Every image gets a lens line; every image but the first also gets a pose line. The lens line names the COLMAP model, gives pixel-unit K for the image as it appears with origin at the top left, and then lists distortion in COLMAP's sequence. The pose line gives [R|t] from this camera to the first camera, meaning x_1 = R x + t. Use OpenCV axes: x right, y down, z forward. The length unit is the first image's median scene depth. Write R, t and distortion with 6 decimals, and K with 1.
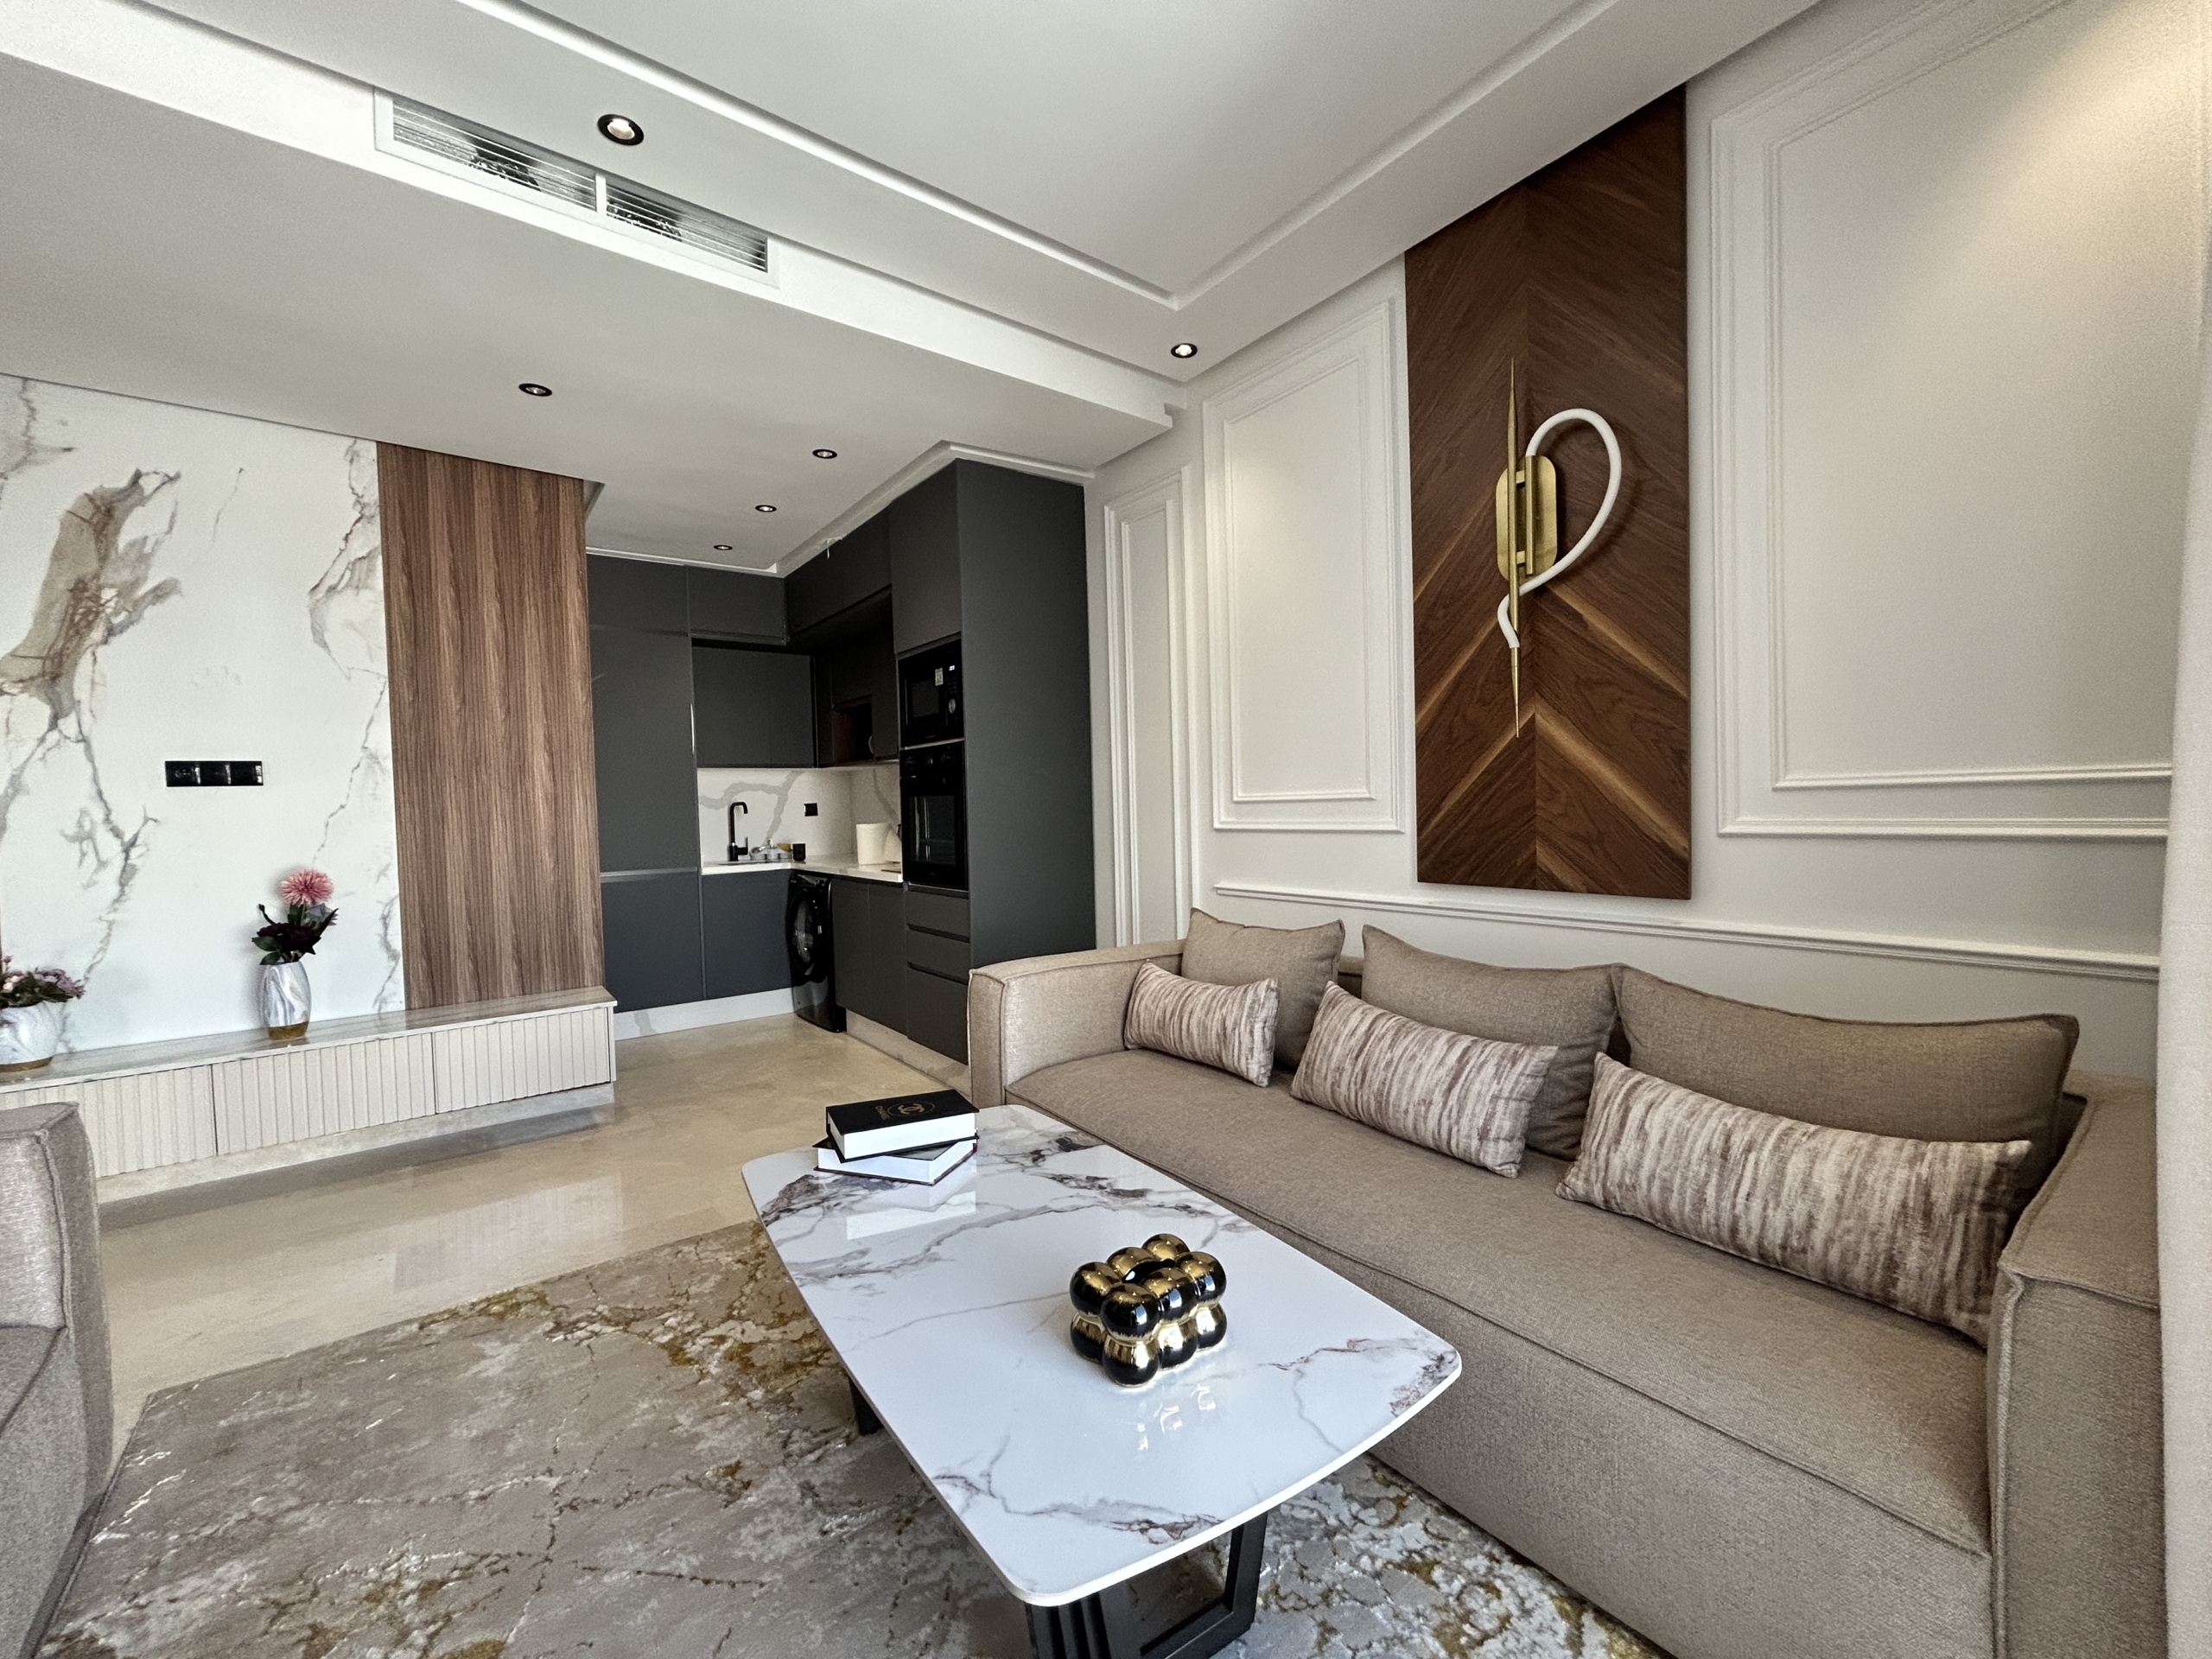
lens RADIAL K [[897.3, 0, 1106.6], [0, 897.3, 828.5], [0, 0, 1]] dist [-0.000976, 0.000695]
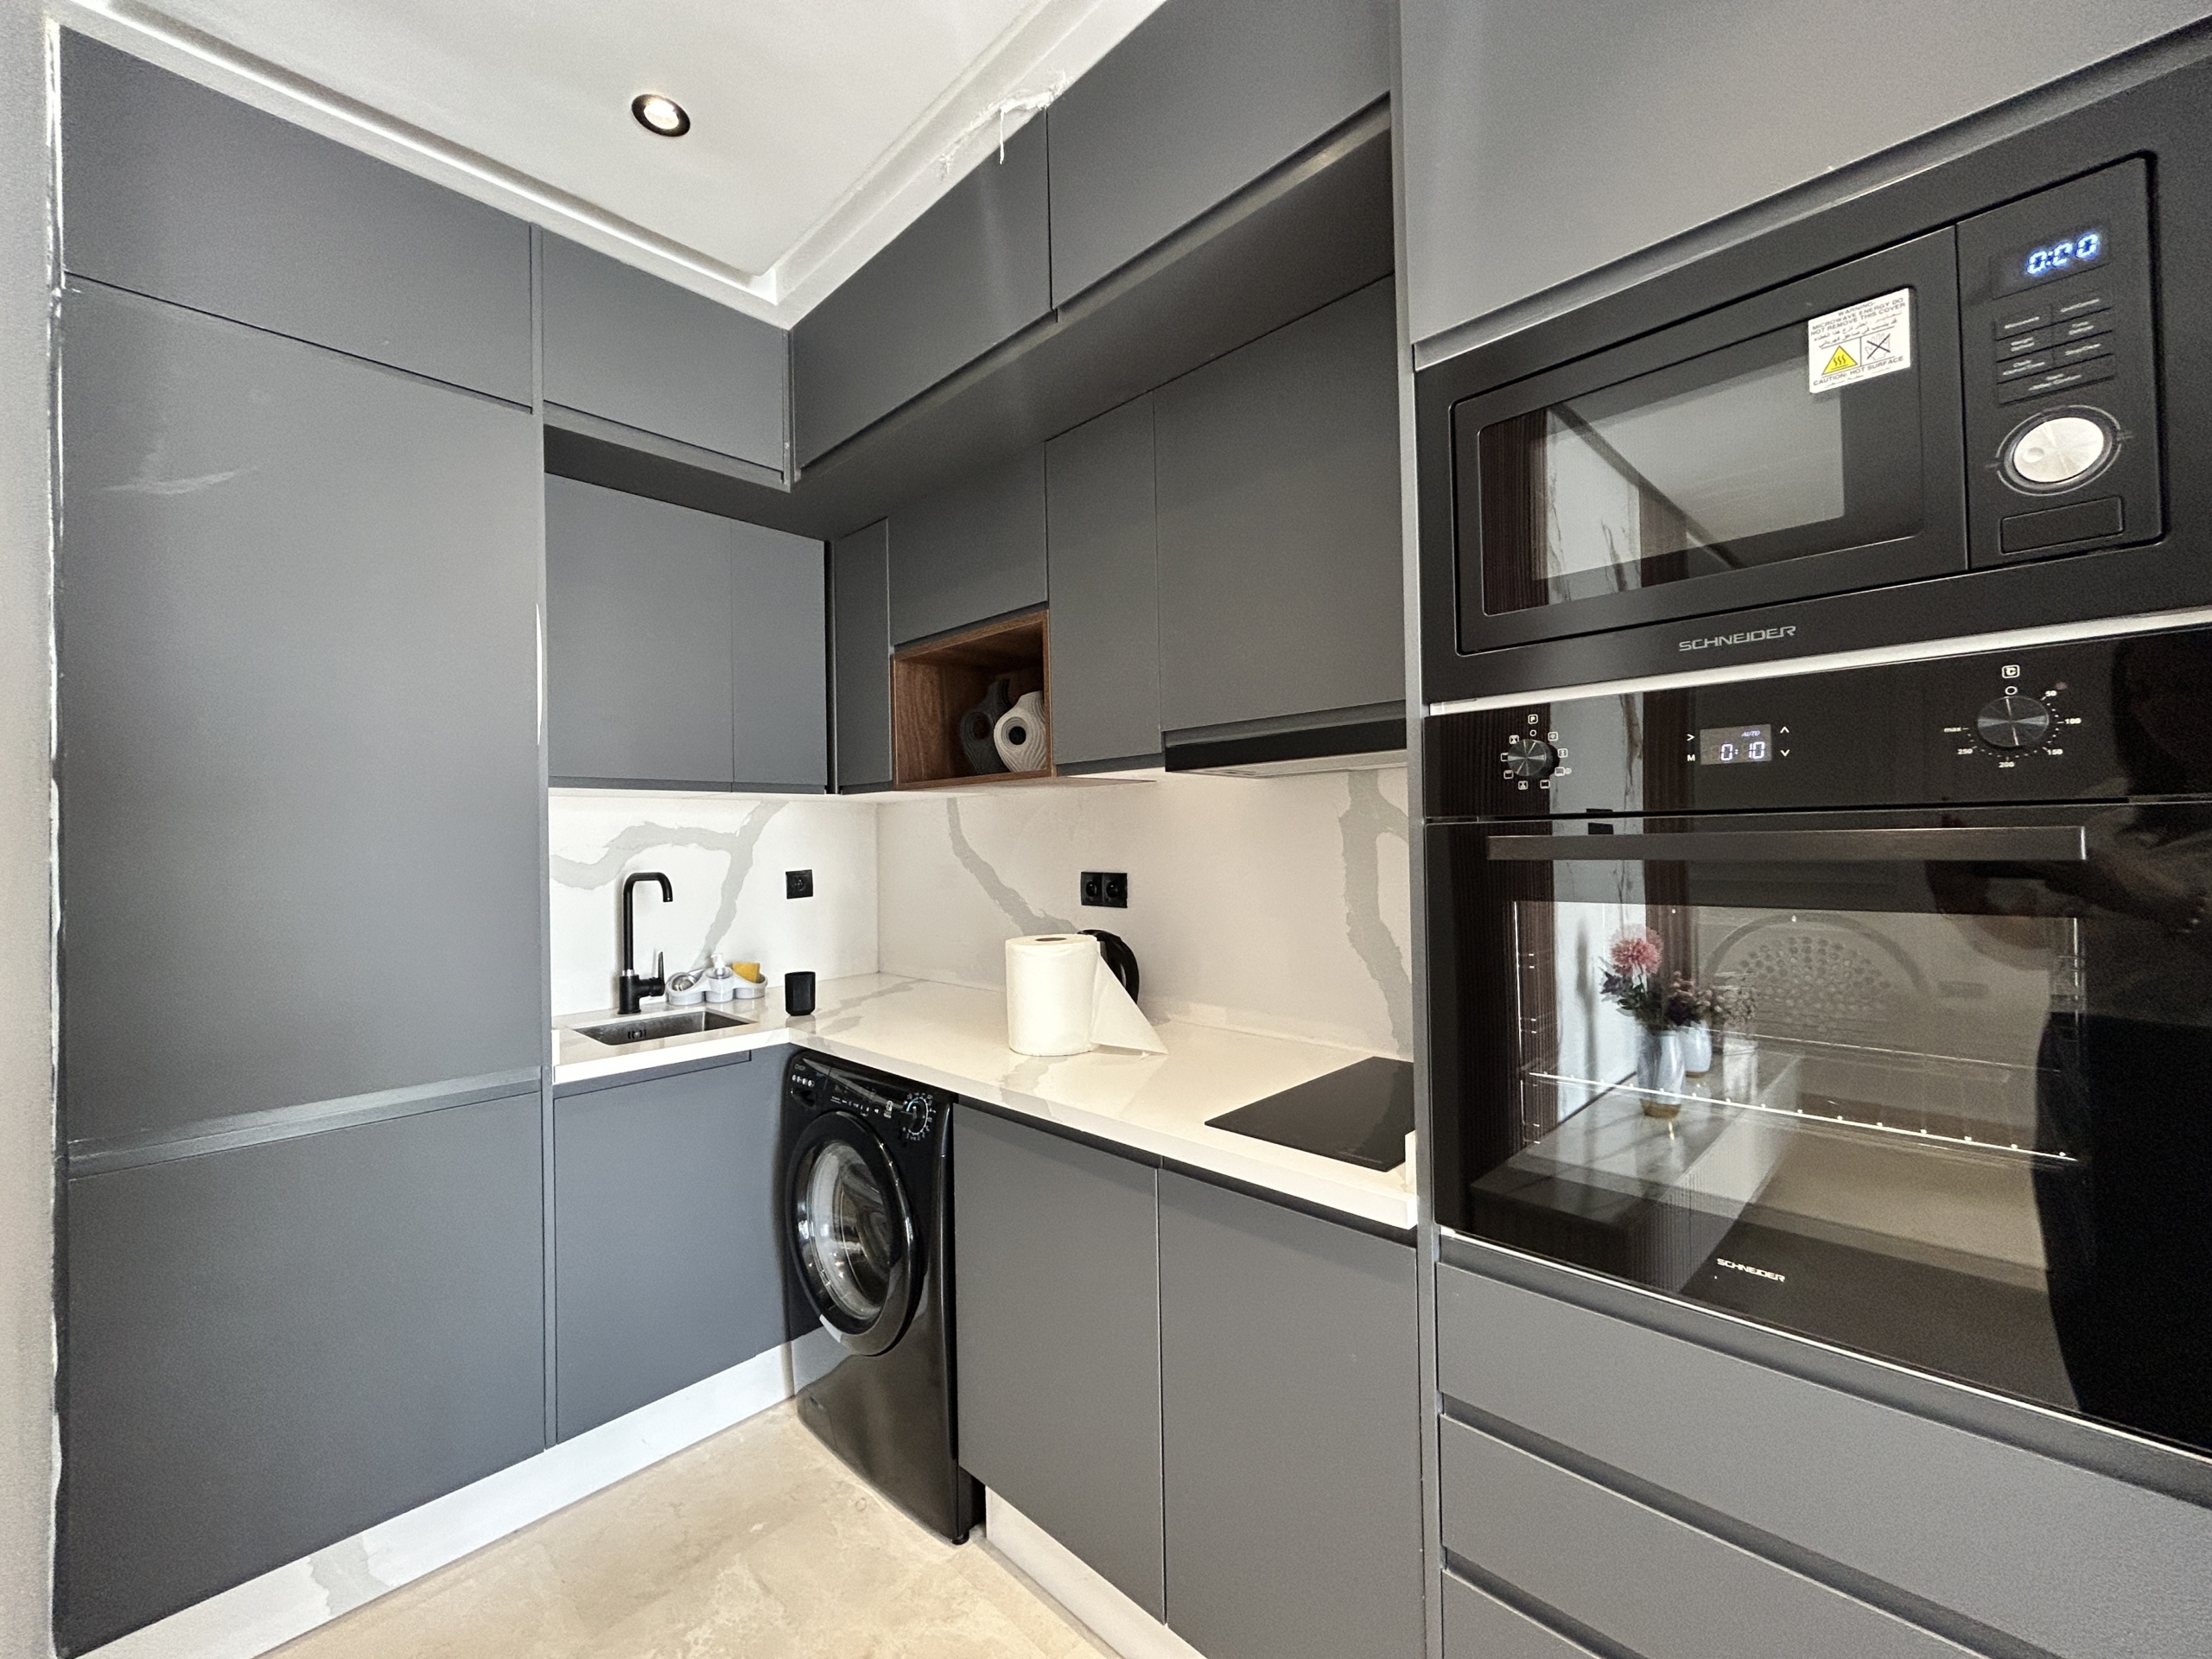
lens RADIAL K [[897.3, 0, 1103.2], [0, 897.3, 825.7], [0, 0, 1]] dist [-0.000976, 0.000695]
pose [[0.988746, 0.010458, 0.149241, -0.497845], [-0.003079, 0.998765, -0.049584, -0.058535], [-0.149575, 0.048566, 0.987557, 1.052557]]
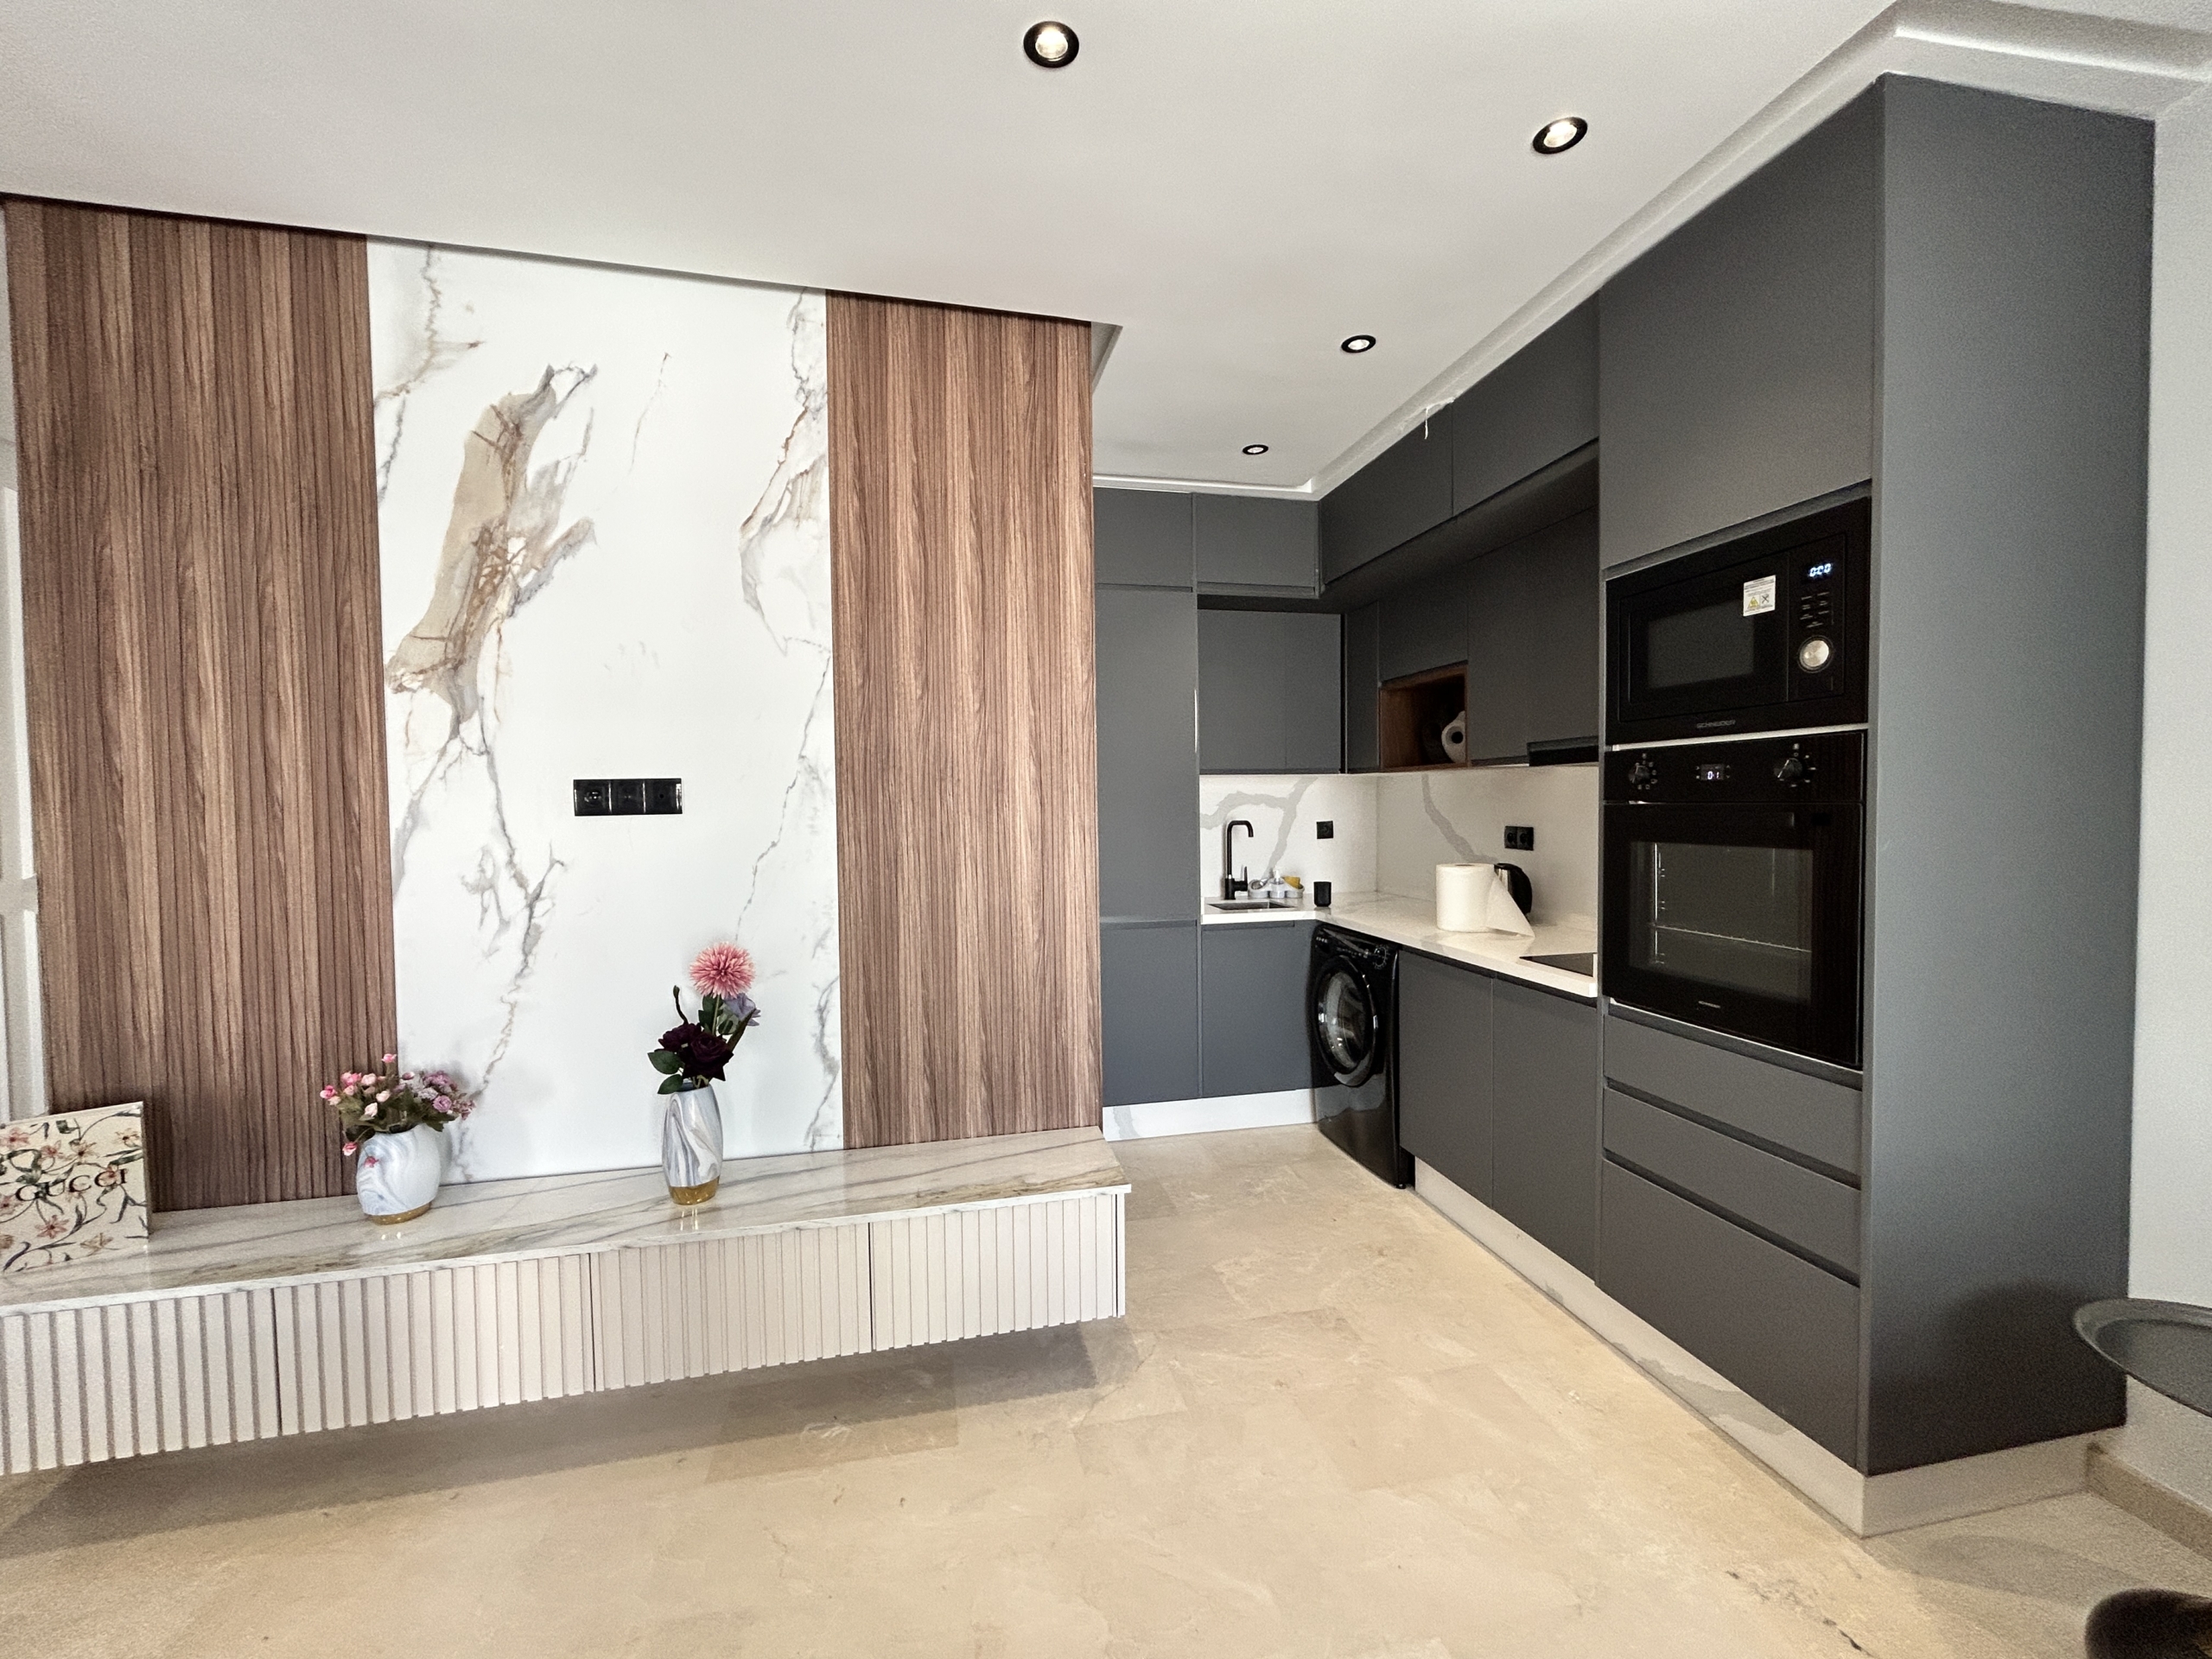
lens RADIAL K [[897.3, 0, 1105.4], [0, 897.3, 828.4], [0, 0, 1]] dist [-0.000976, 0.000695]
pose [[0.906355, 0.027925, -0.421593, -0.377556], [-0.024167, 0.999606, 0.014257, -0.057826], [0.421825, -0.002733, 0.906673, 0.545394]]
